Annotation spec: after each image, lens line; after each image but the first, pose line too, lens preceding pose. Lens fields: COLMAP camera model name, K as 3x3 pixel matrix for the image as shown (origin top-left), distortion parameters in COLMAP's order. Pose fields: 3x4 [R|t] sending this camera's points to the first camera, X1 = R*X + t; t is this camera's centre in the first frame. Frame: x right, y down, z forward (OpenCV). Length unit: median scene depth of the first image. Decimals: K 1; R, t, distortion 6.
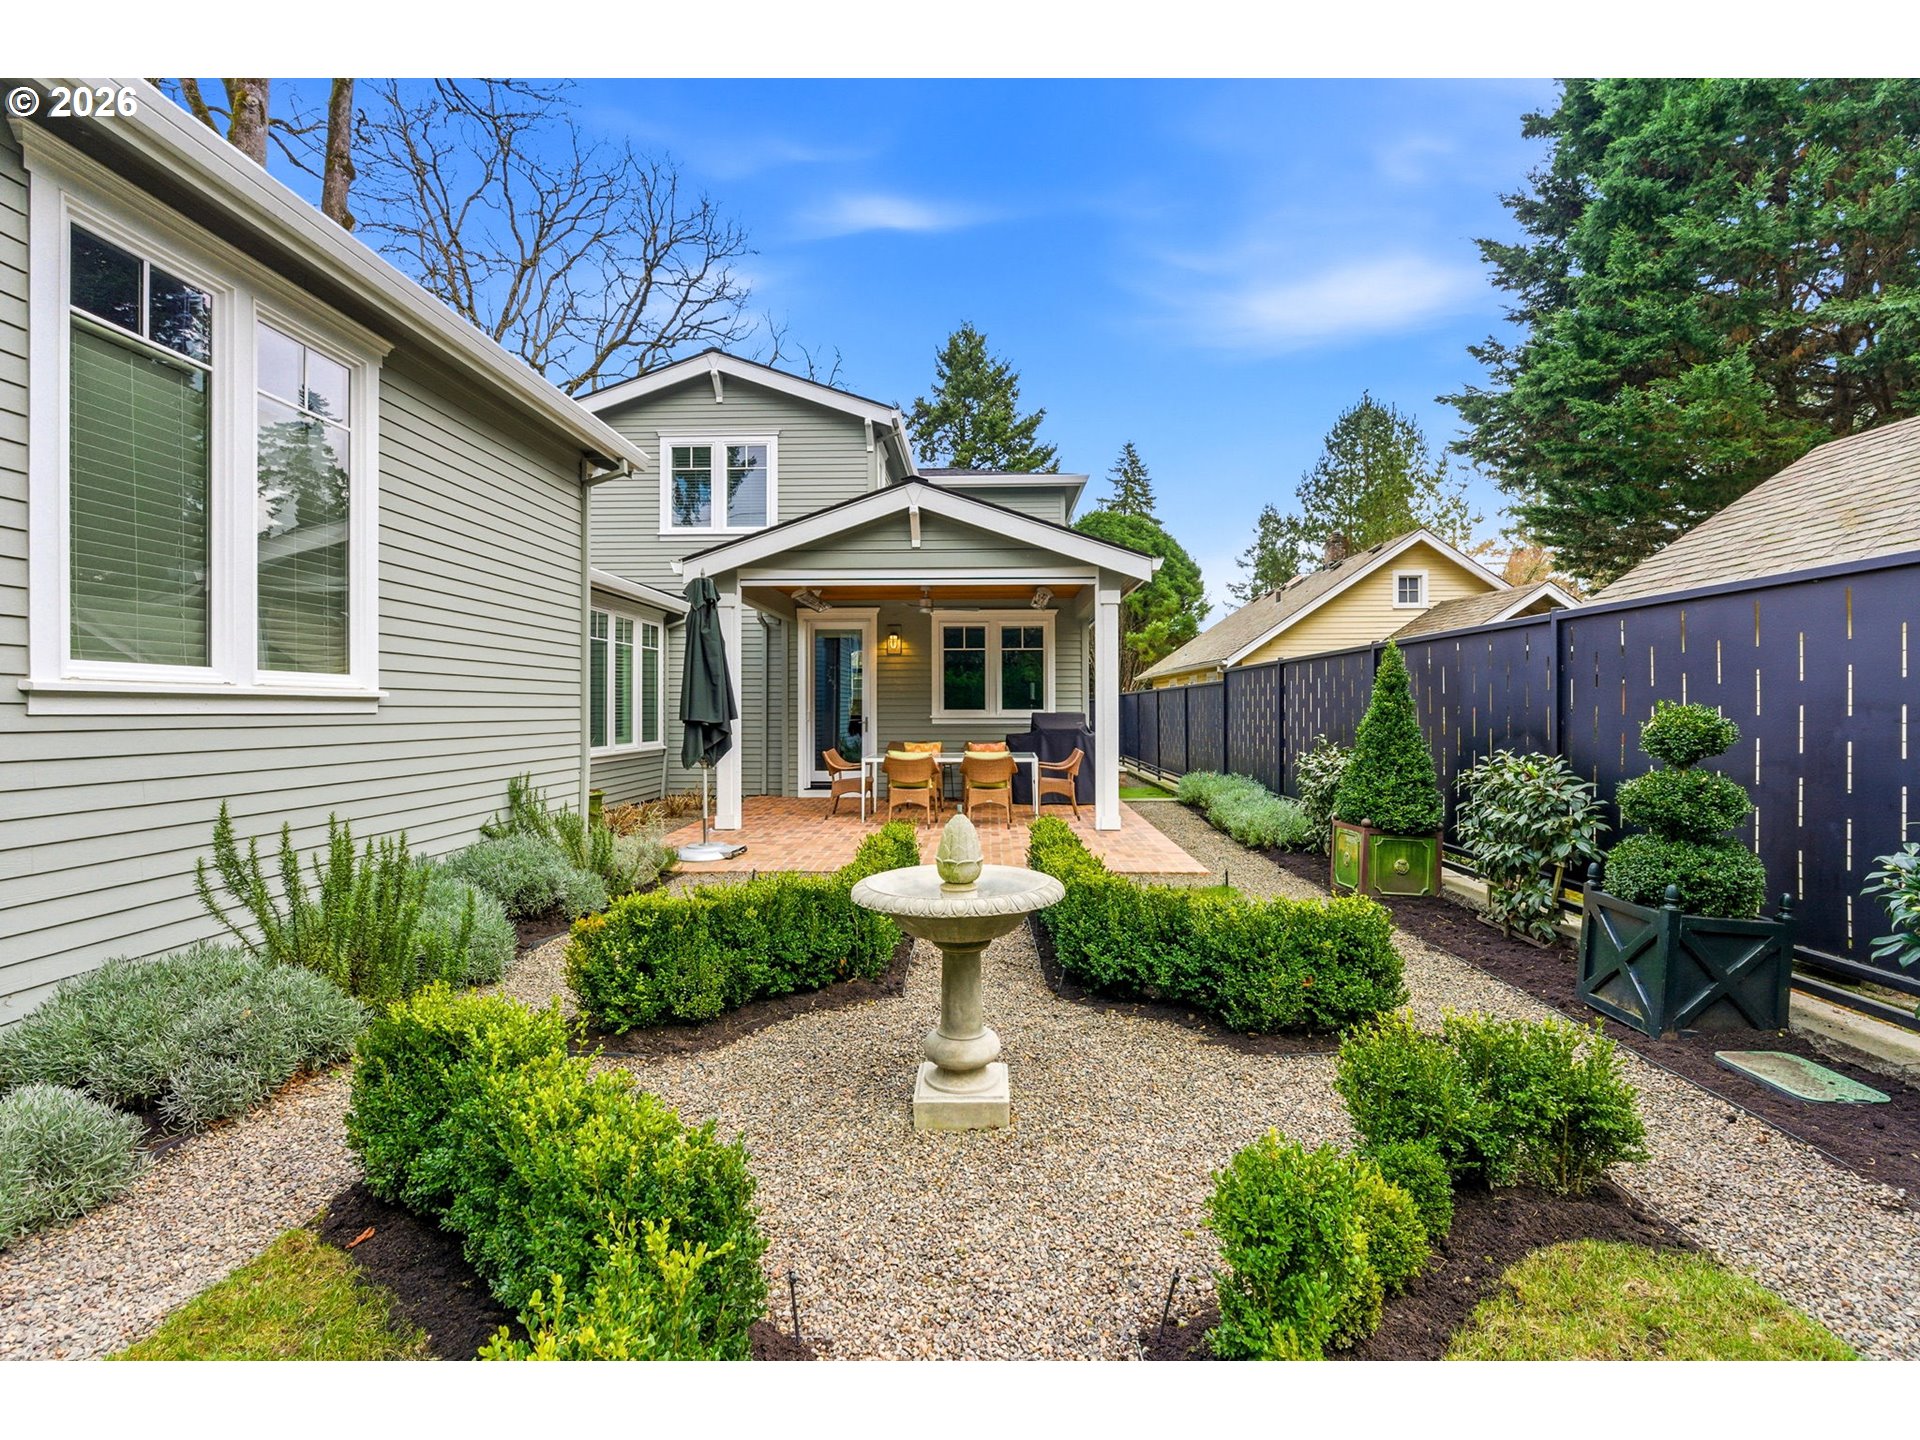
lens RADIAL K [[854.5, 0, 975.5], [0, 854.5, 705.7], [0, 0, 1]] dist [-0.001190, 0.000442]
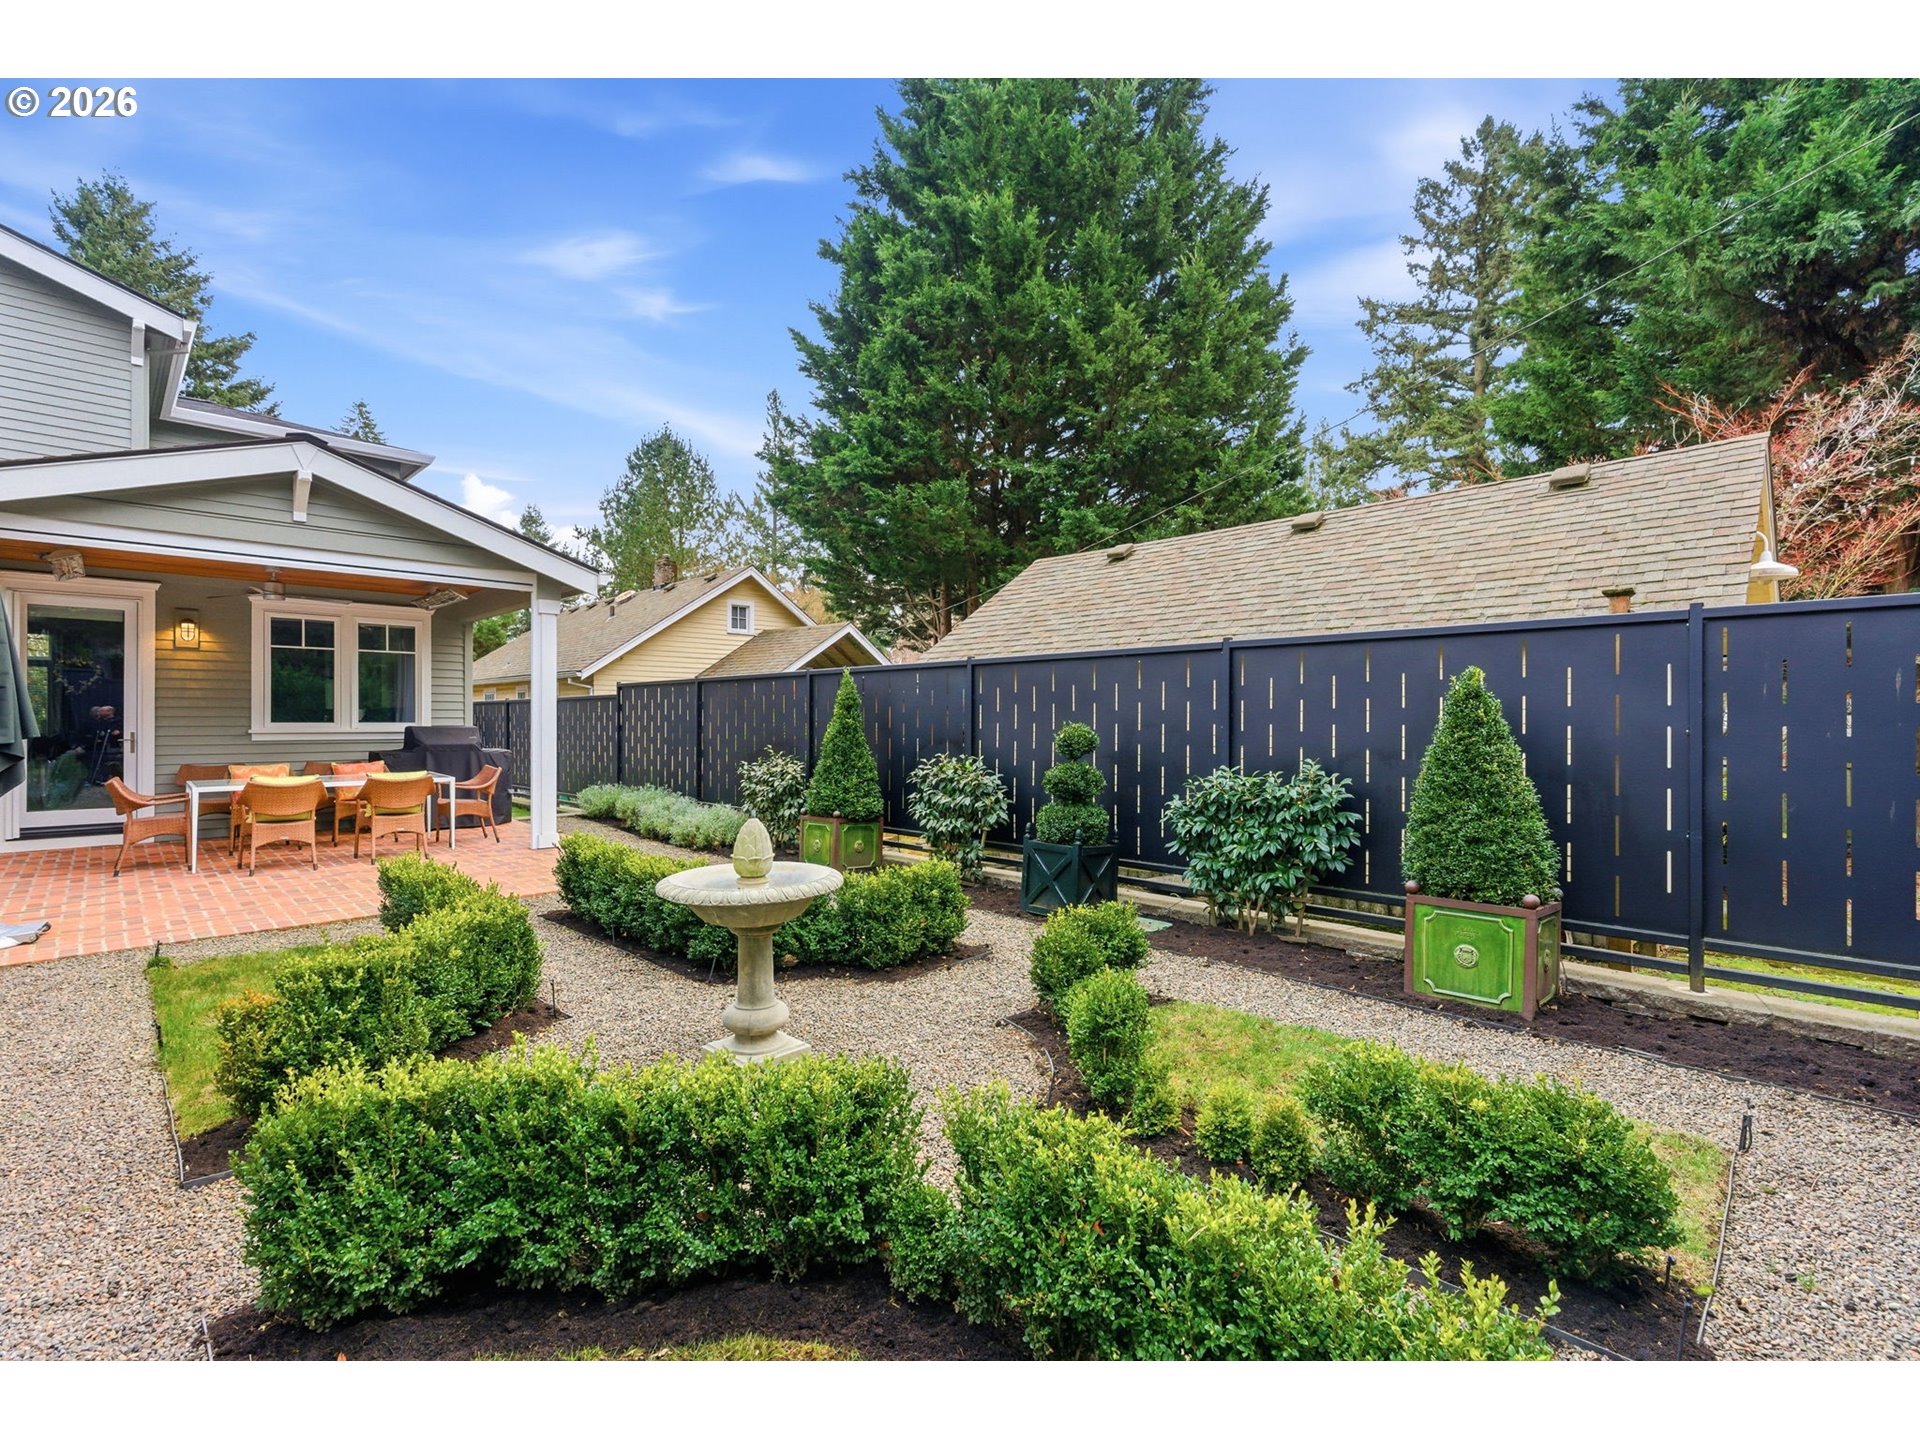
lens RADIAL K [[849.5, 0, 960.0], [0, 849.5, 720.0], [0, 0, 1]] dist [-0.001551, -0.000201]
pose [[0.694419, 0.004235, 0.719559, -0.157537], [-0.006906, 0.999976, 0.000779, -0.002503], [-0.719538, -0.005510, 0.694431, -0.001968]]
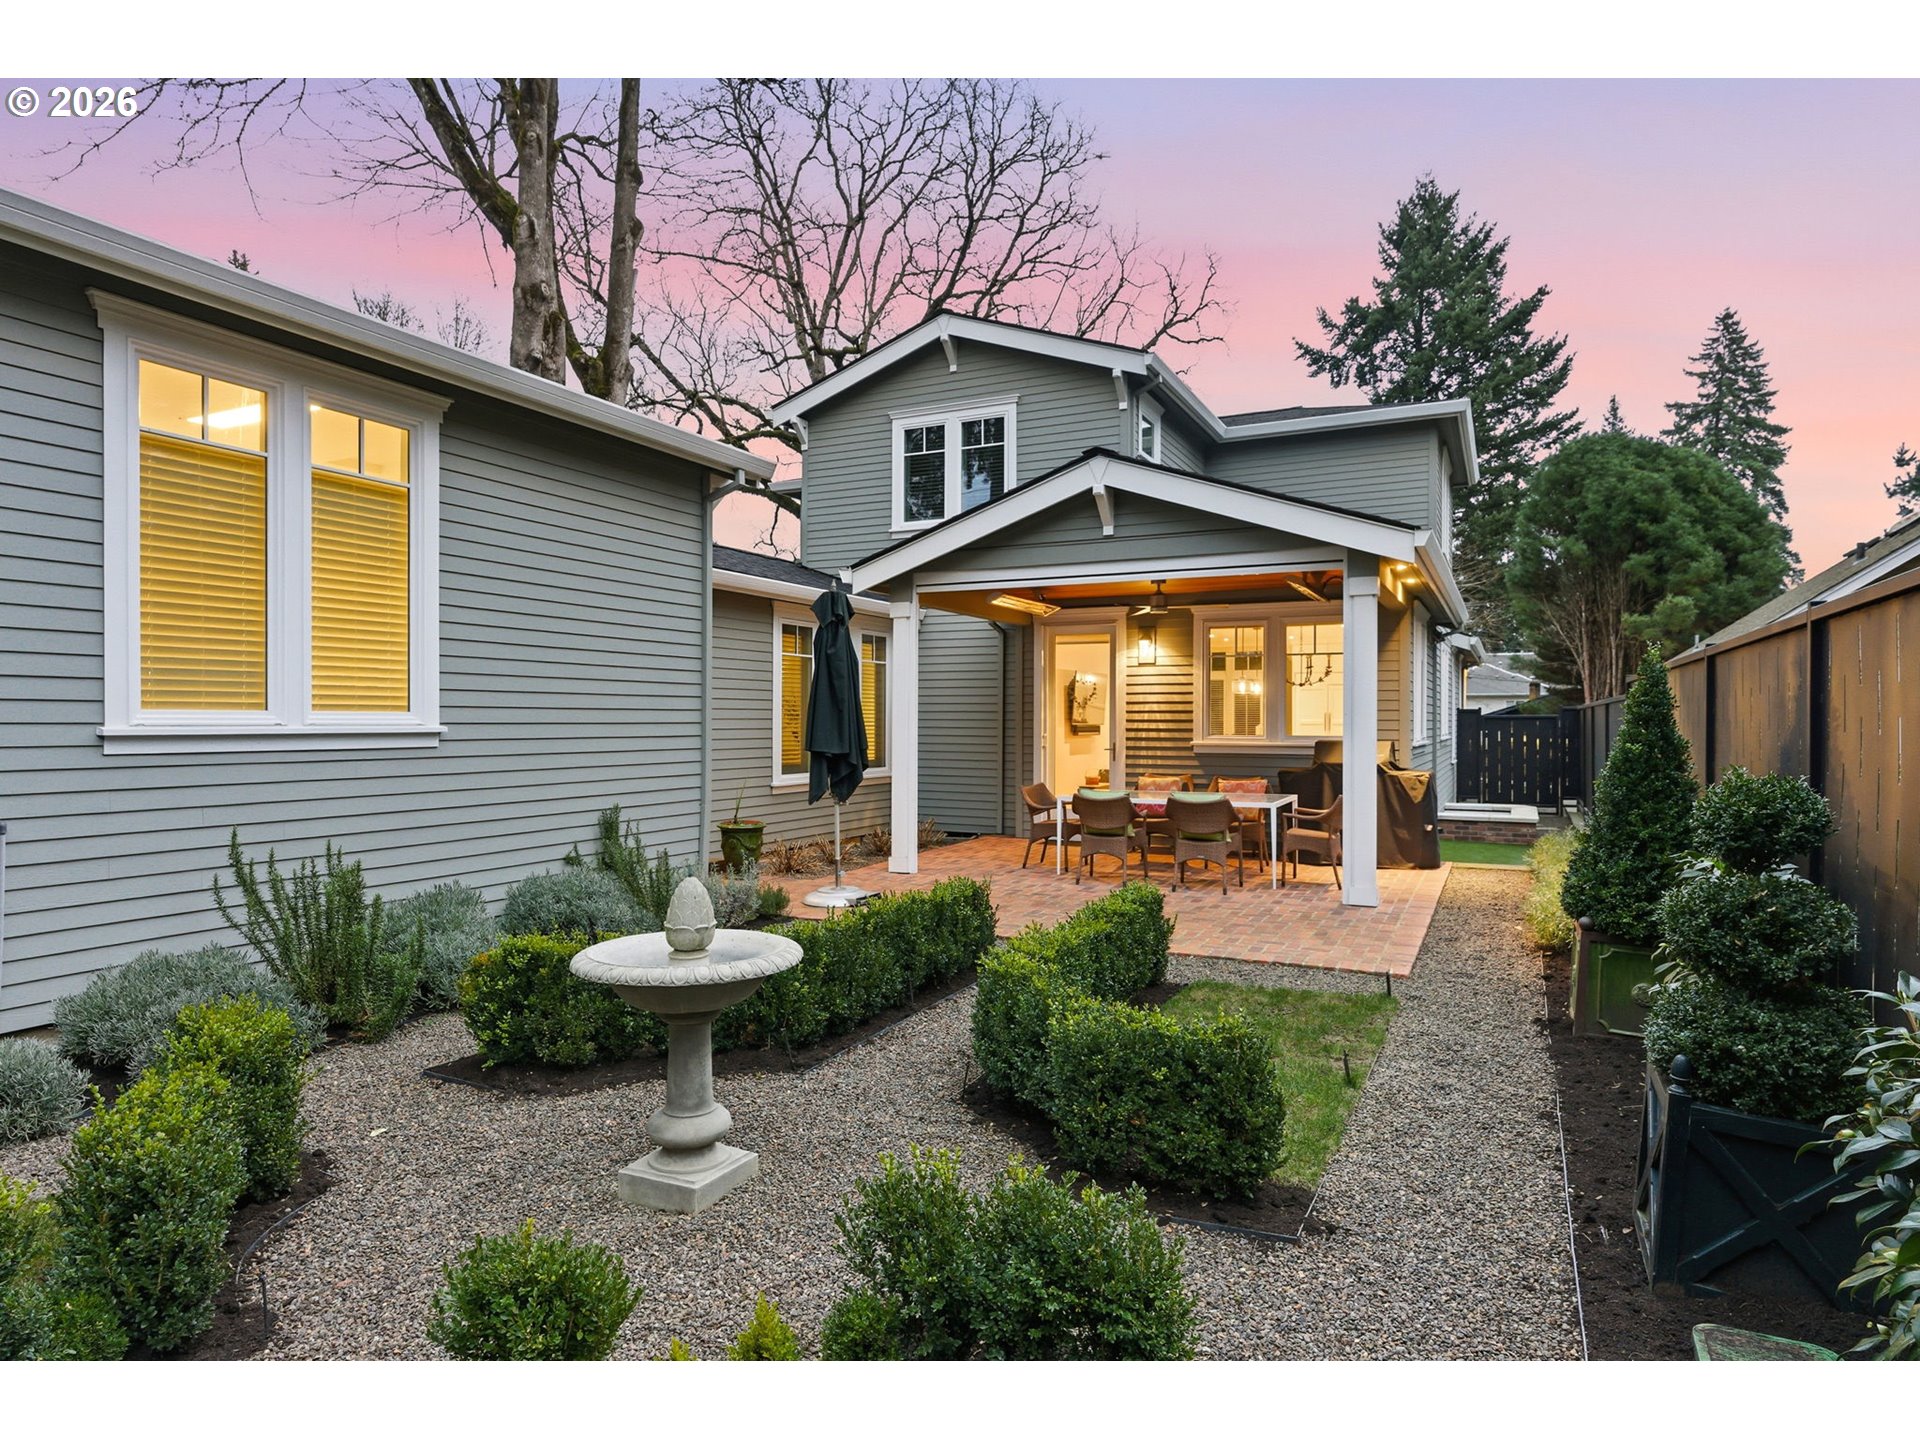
lens RADIAL K [[1106.1, 0, 983.5], [0, 1106.1, 714.2], [0, 0, 1]] dist [0.007942, 0.000220]
pose [[0.912919, 0.001831, -0.408136, 0.183849], [-0.002329, 0.999997, -0.000723, -0.012441], [0.408134, 0.001611, 0.912921, 0.003965]]
